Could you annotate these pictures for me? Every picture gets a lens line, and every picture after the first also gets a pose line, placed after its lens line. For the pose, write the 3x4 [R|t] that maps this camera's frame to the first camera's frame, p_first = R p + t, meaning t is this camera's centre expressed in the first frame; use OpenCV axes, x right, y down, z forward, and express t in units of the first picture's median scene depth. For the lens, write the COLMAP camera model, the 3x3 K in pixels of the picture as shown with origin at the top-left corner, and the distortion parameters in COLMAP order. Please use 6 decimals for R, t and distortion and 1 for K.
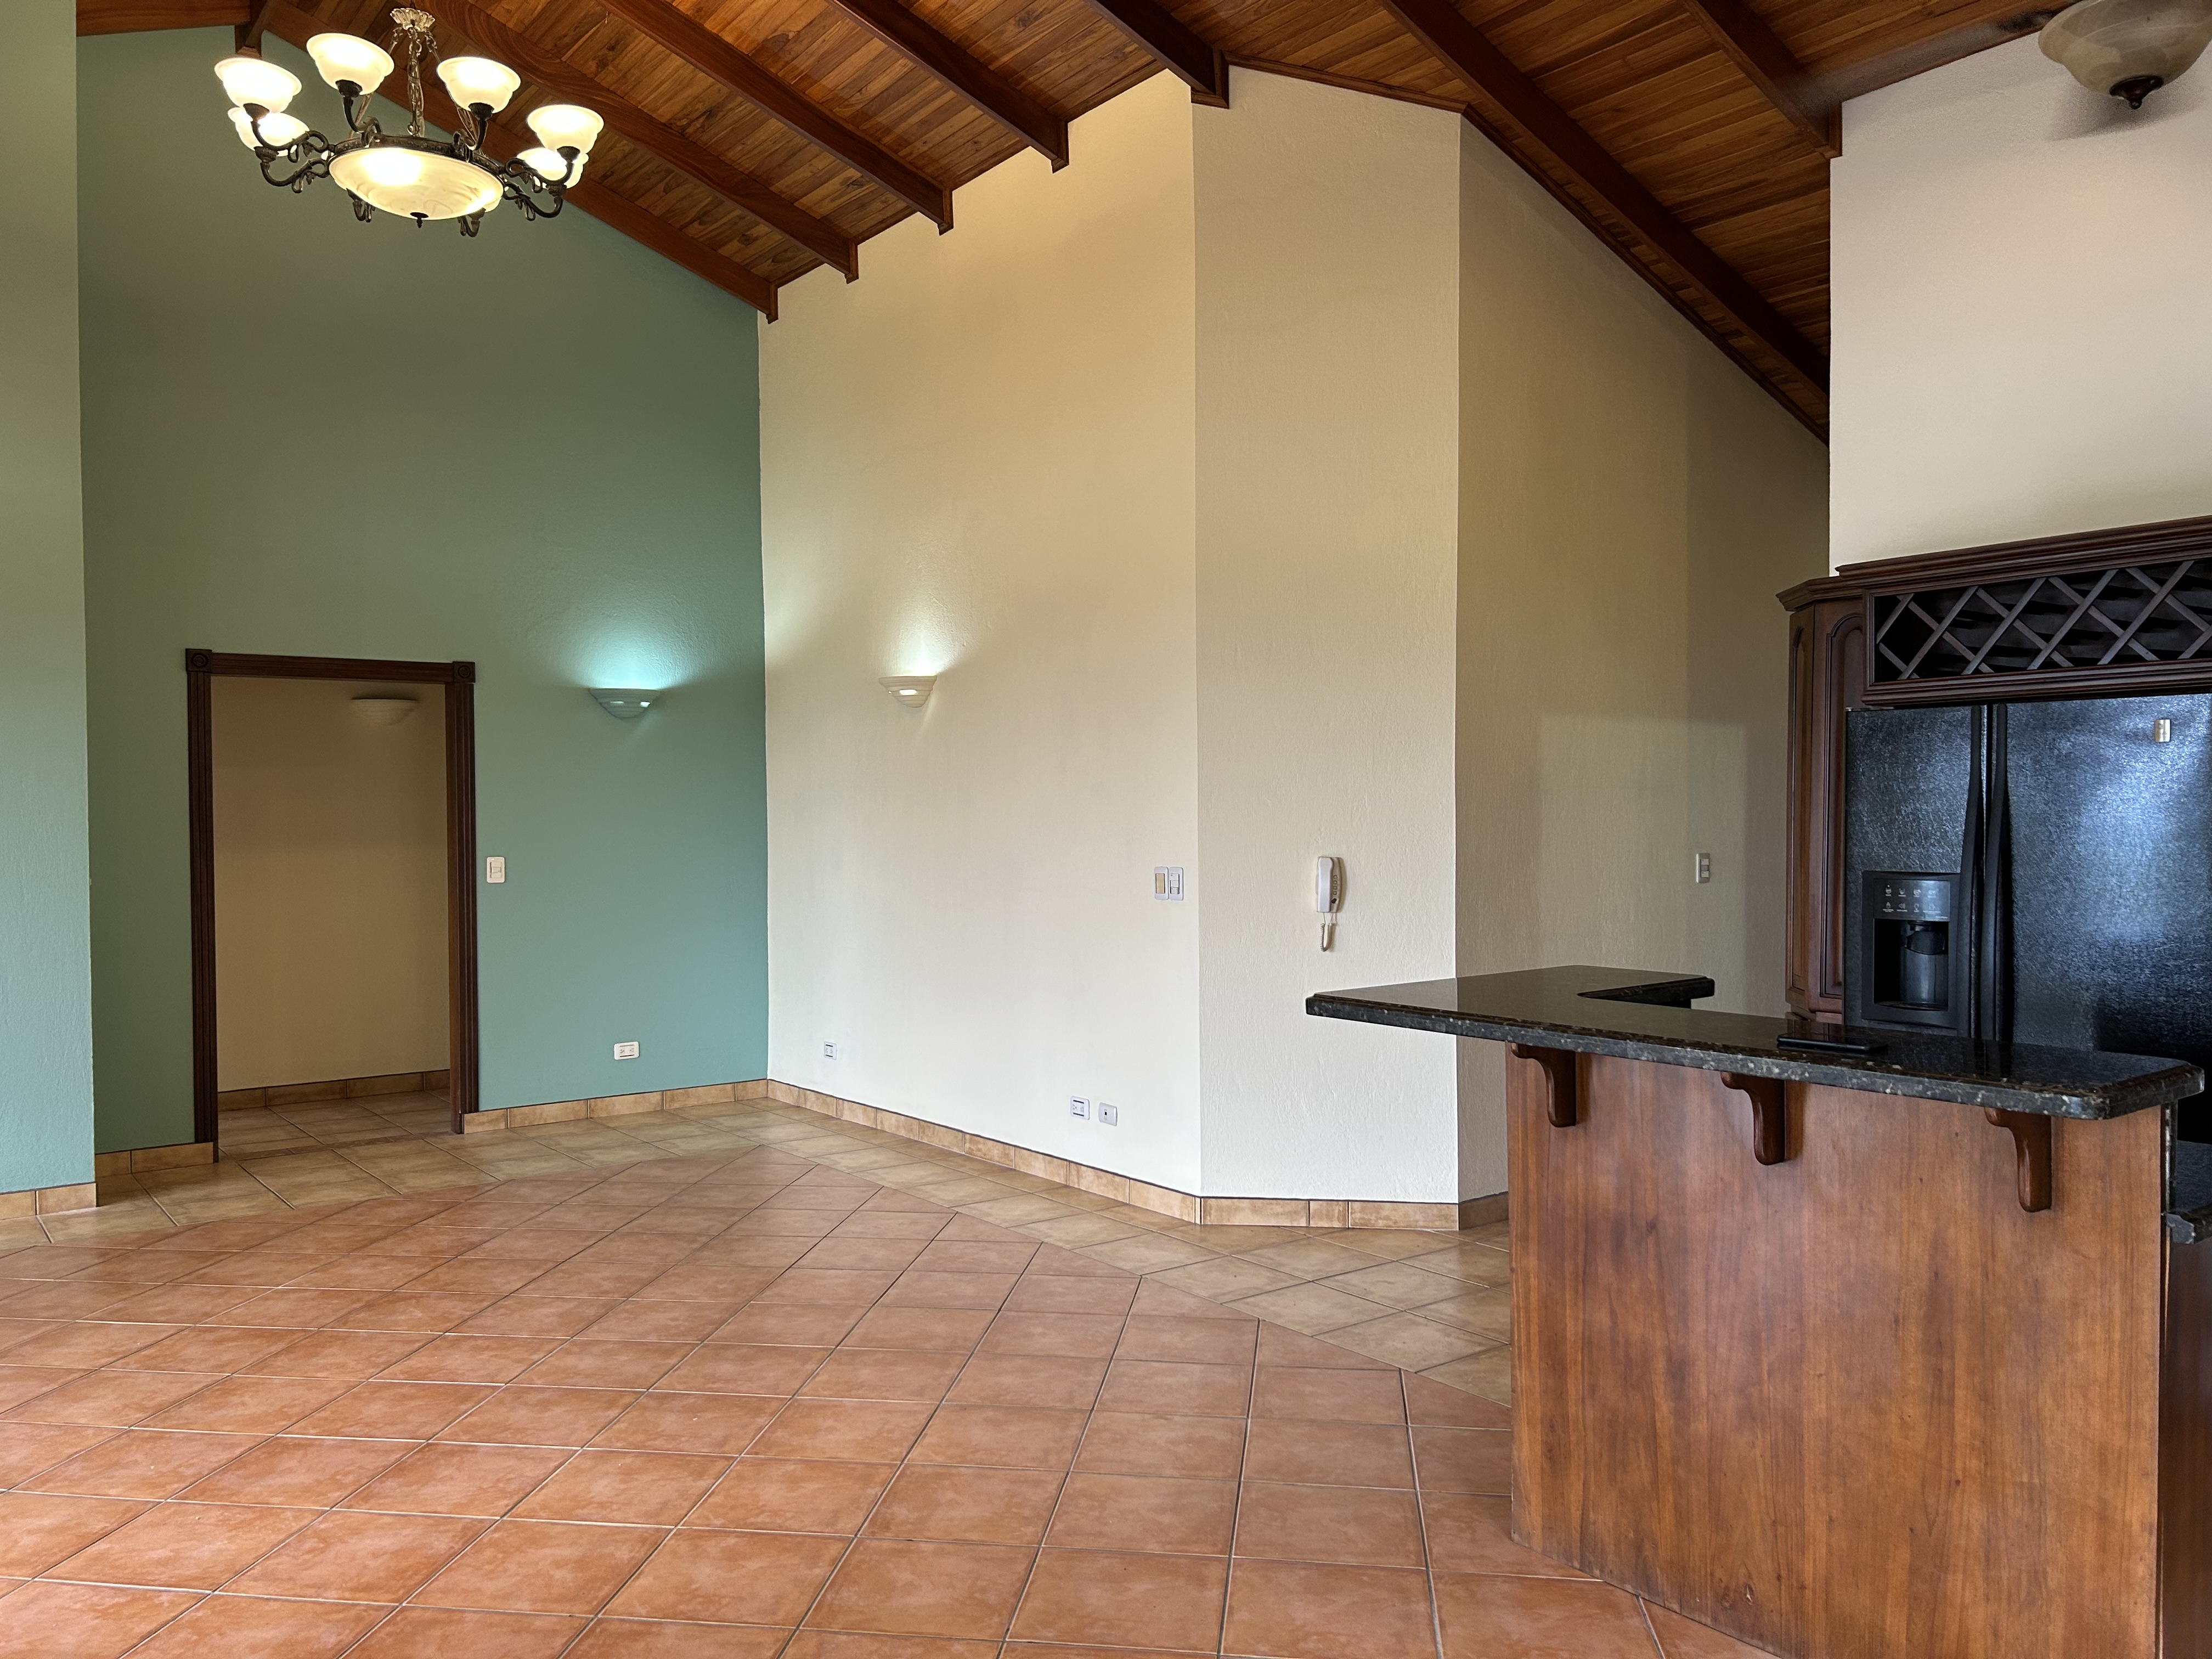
lens RADIAL K [[1655.9, 0, 1093.6], [0, 1655.9, 844.1], [0, 0, 1]] dist [0.050911, -0.058585]
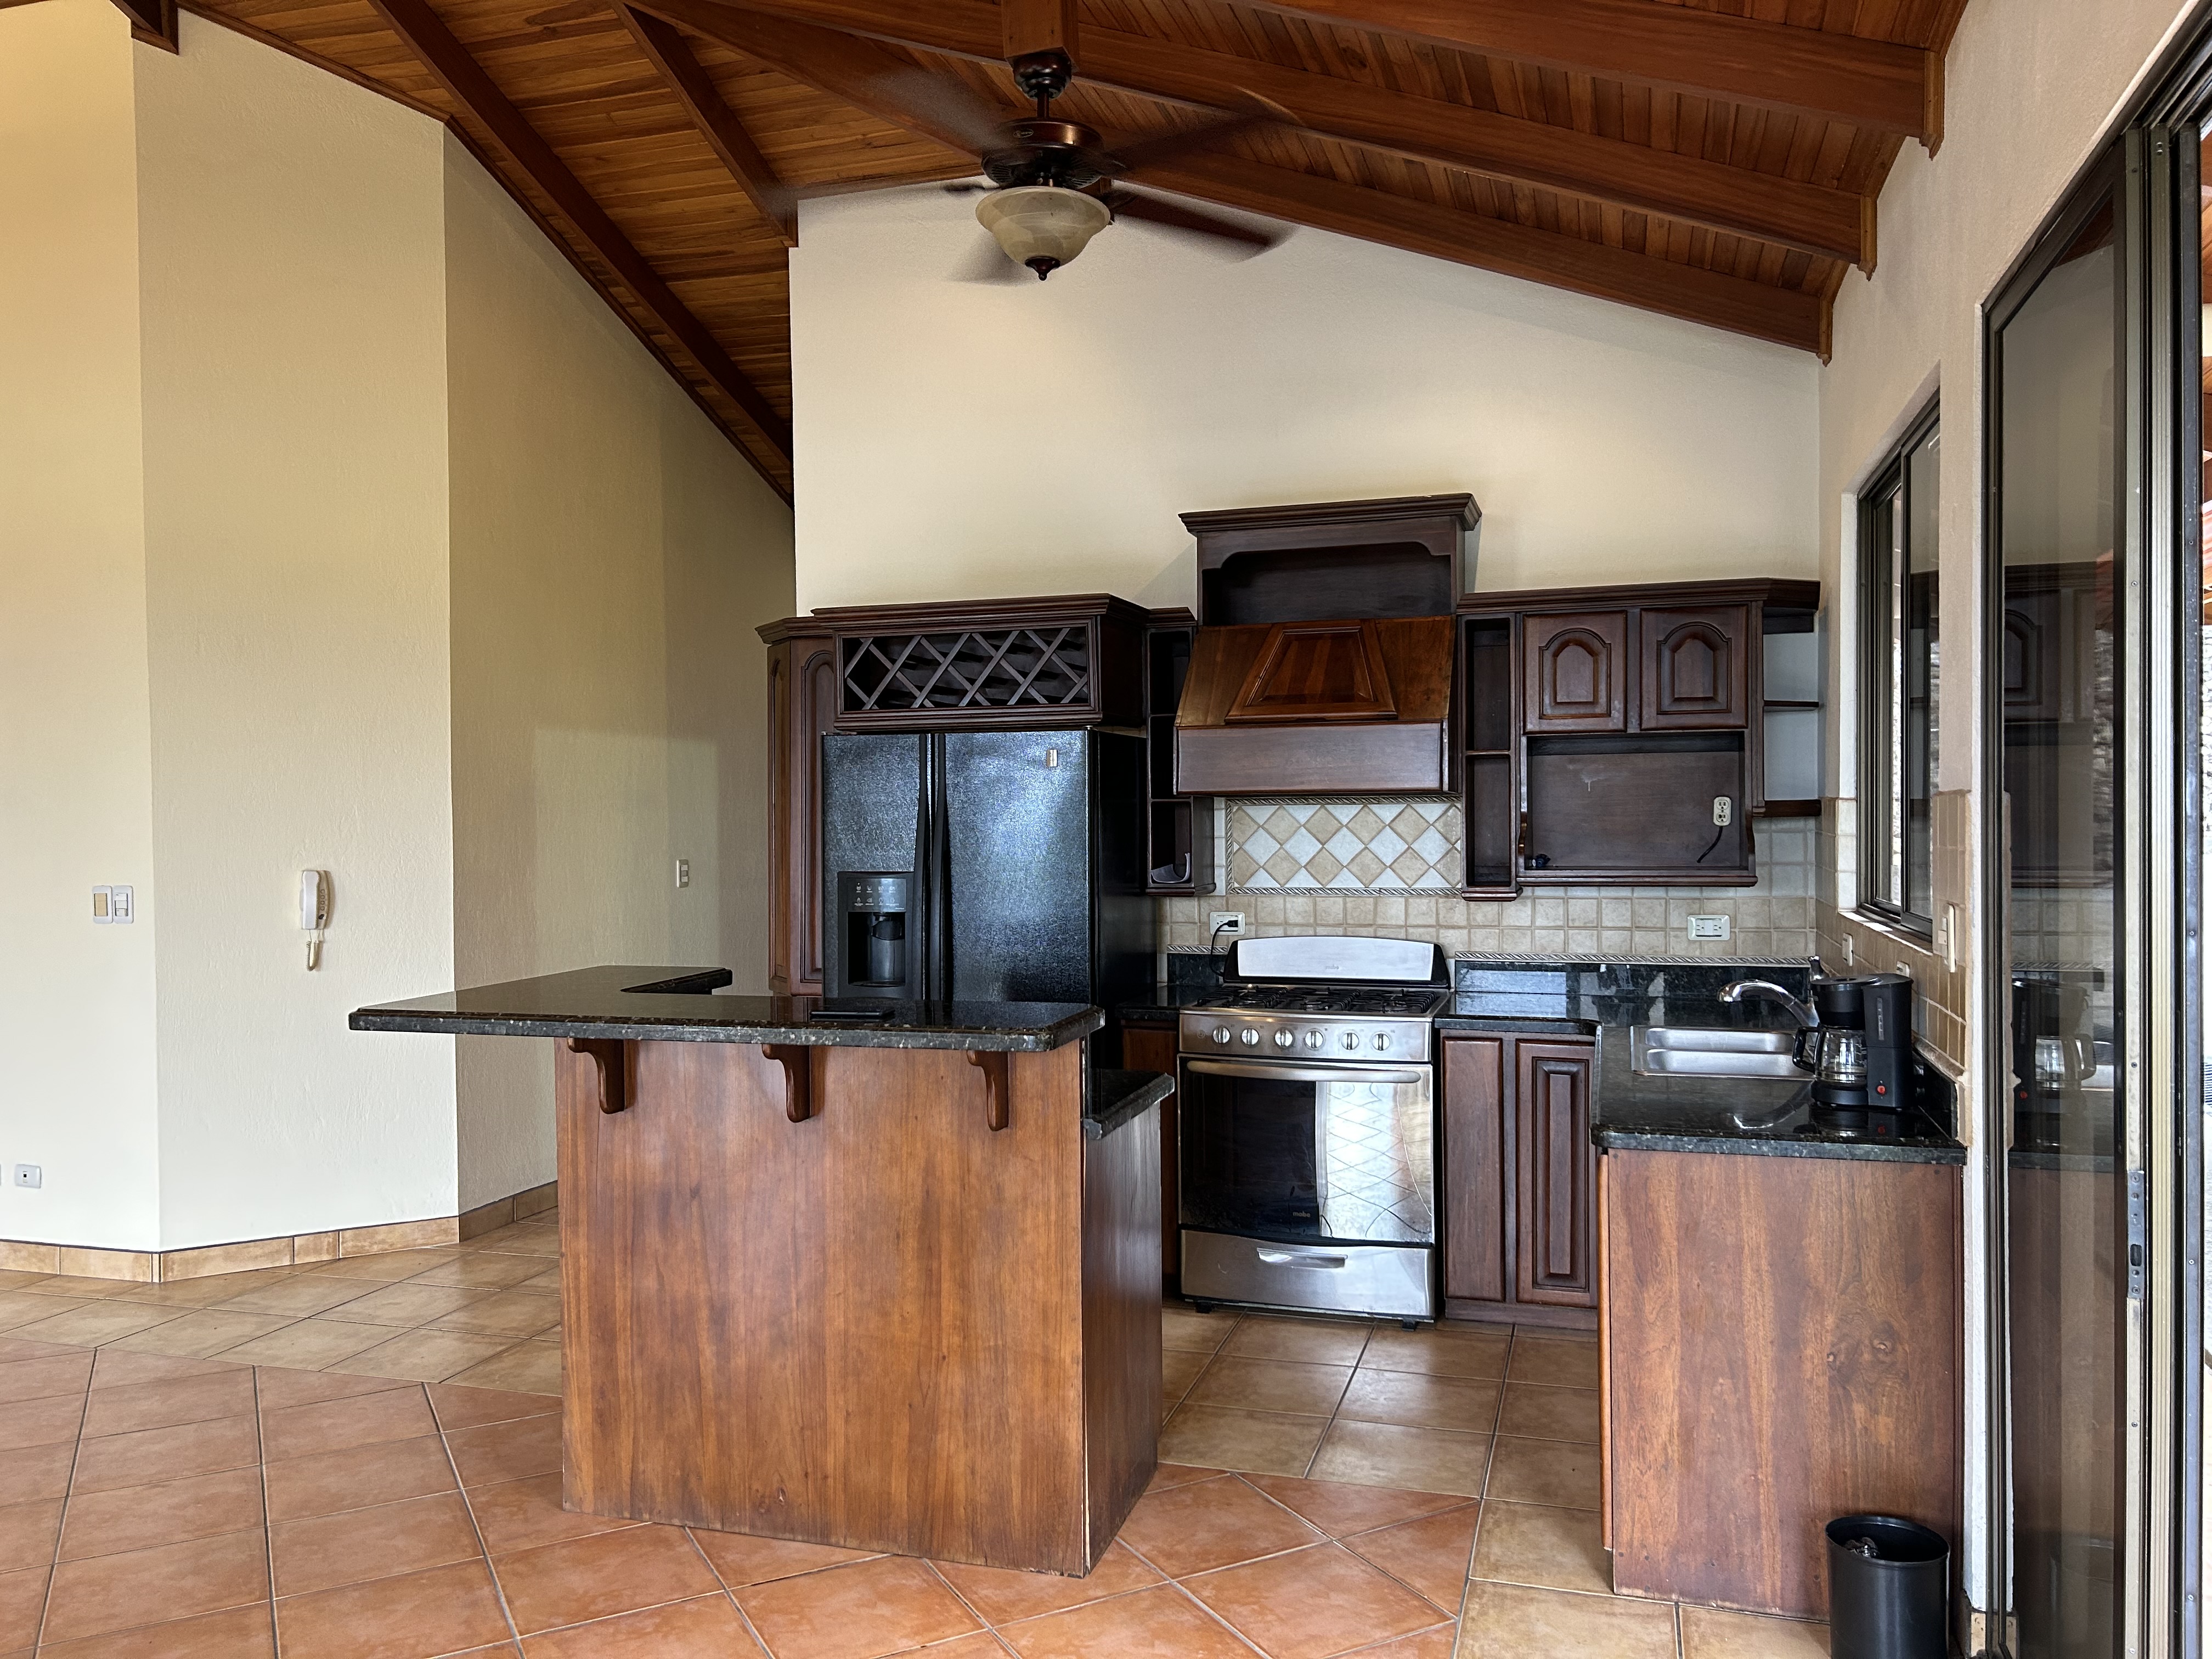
lens RADIAL K [[1655.9, 0, 1103.9], [0, 1655.9, 842.2], [0, 0, 1]] dist [0.050911, -0.058585]
pose [[0.810167, -0.011242, 0.586091, -0.065733], [0.015340, 0.999880, -0.002026, 0.000767], [-0.585998, 0.010632, 0.810242, -0.047278]]
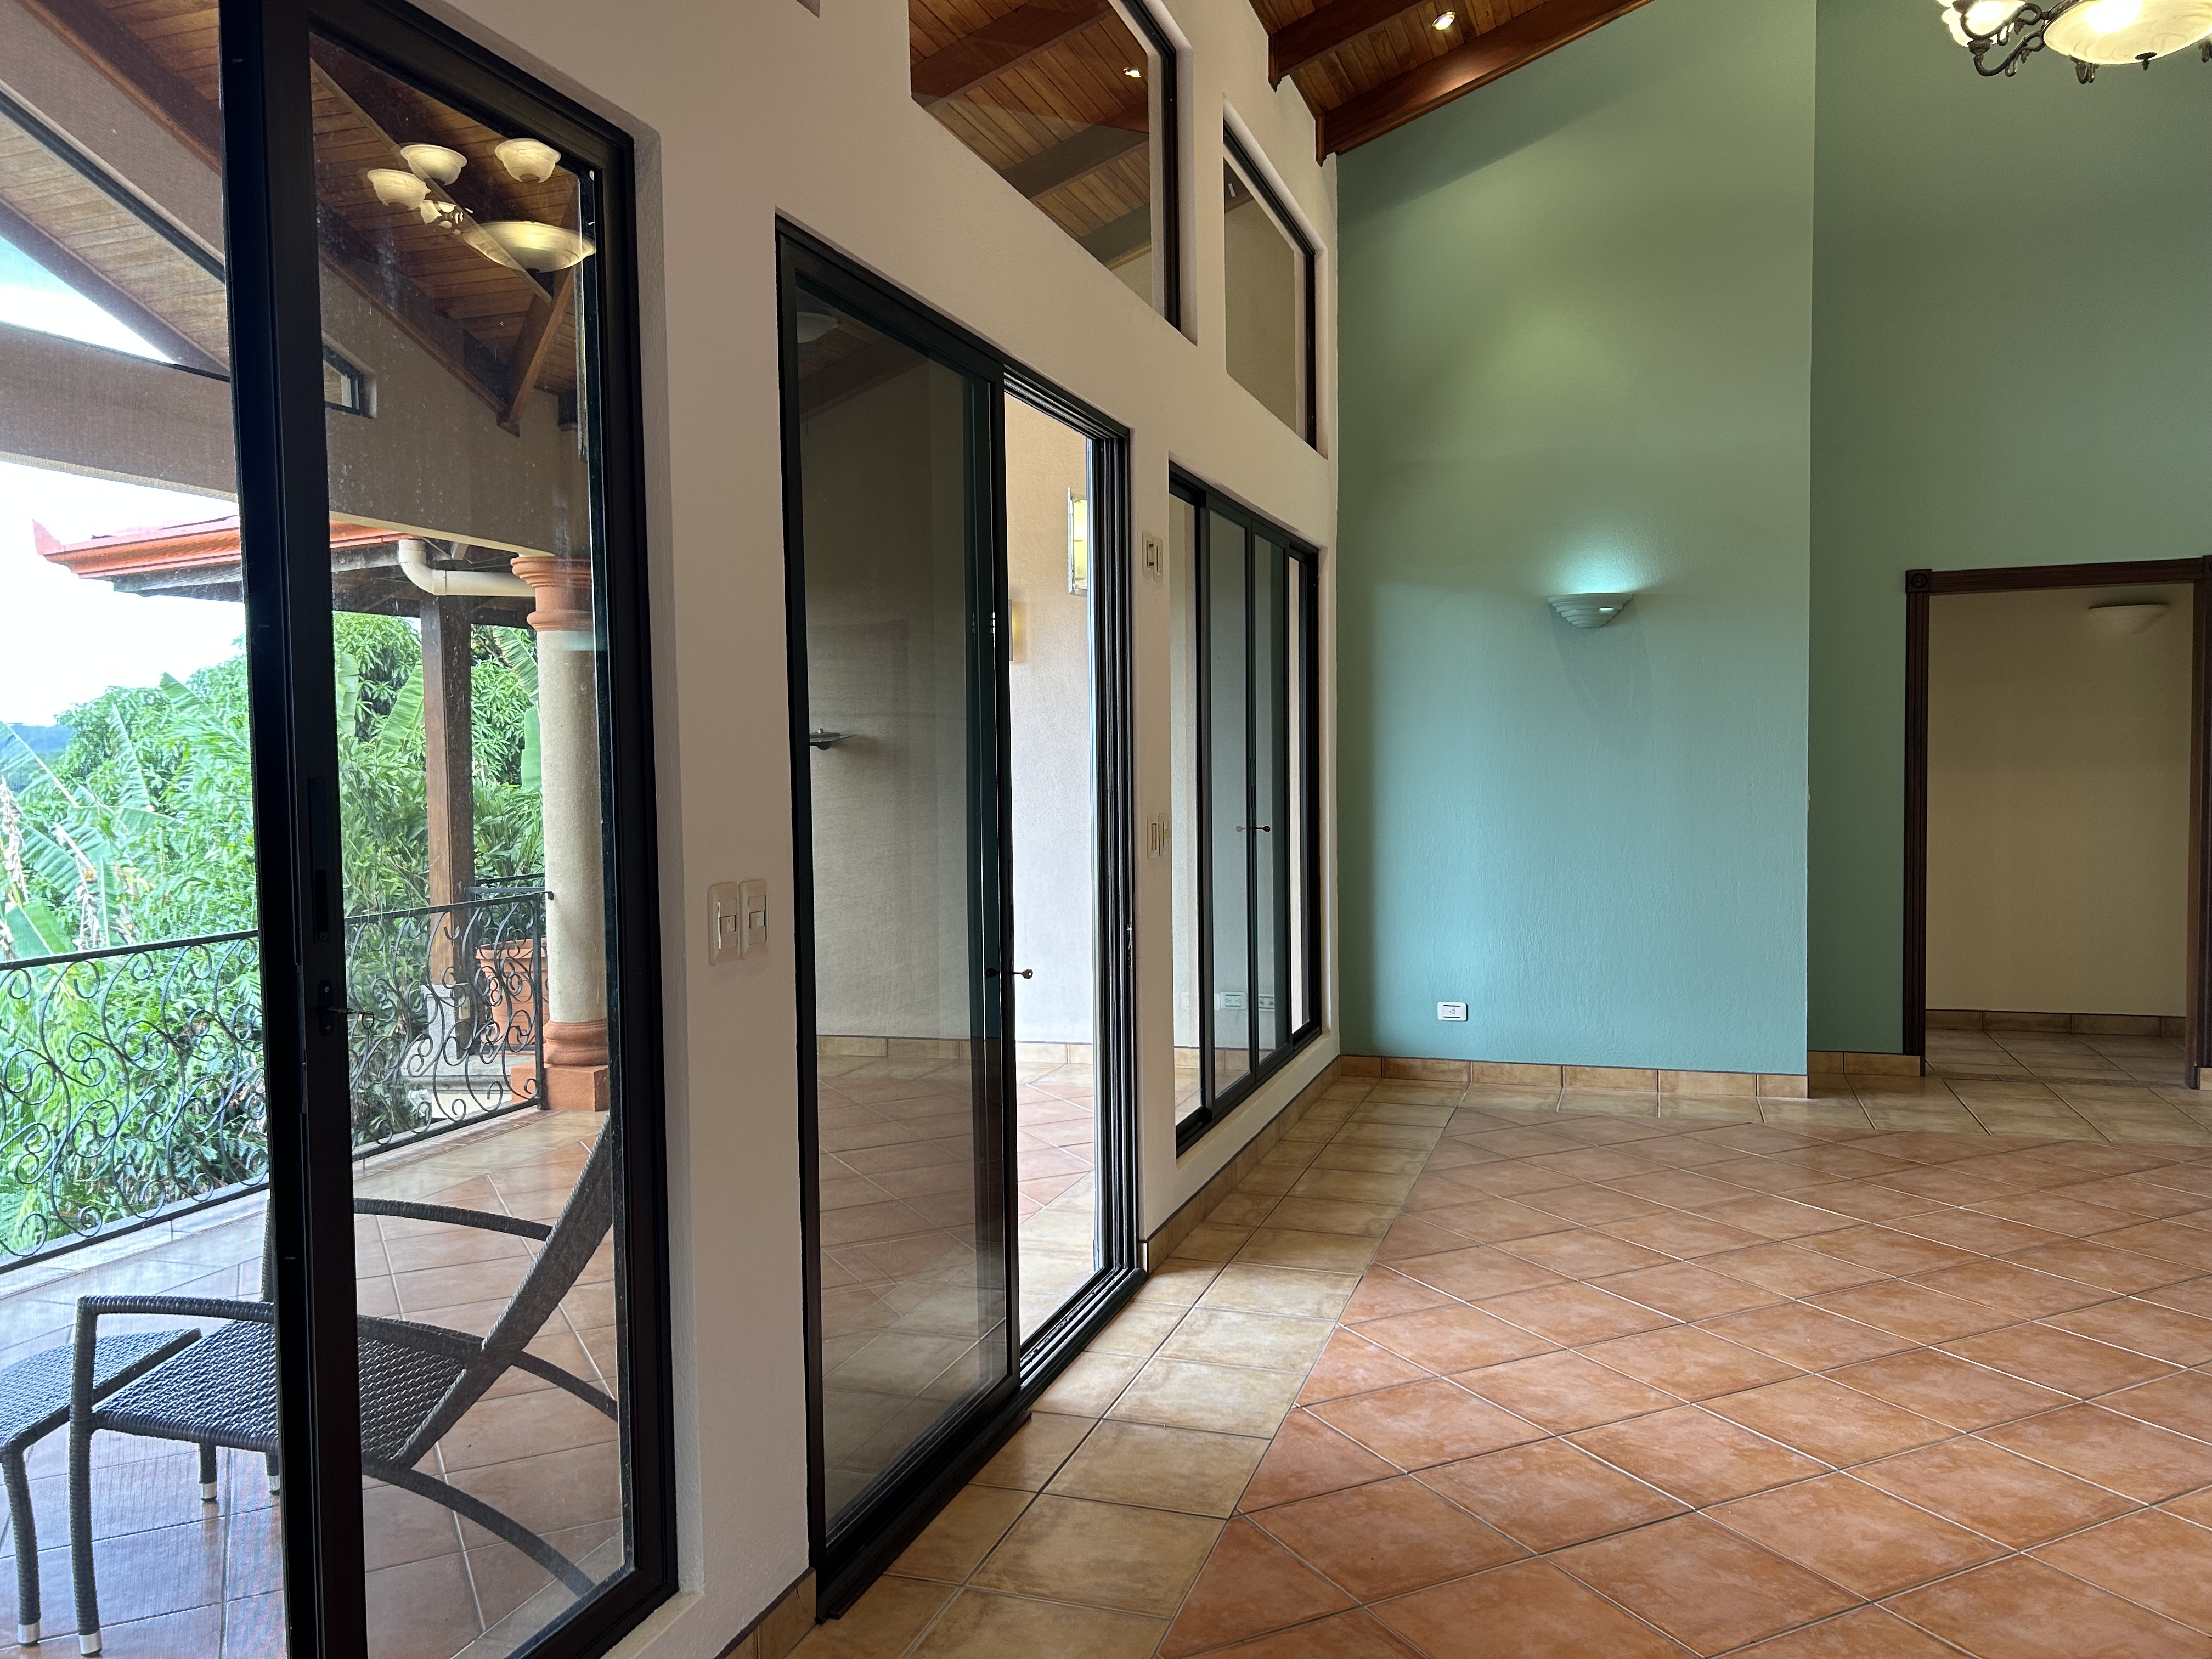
lens RADIAL K [[1655.9, 0, 1093.7], [0, 1655.9, 845.6], [0, 0, 1]] dist [0.050911, -0.058585]
pose [[0.558968, 0.041037, -0.828173, 0.045517], [-0.003894, 0.998894, 0.046868, 0.006973], [0.829180, -0.022973, 0.558509, 0.027609]]
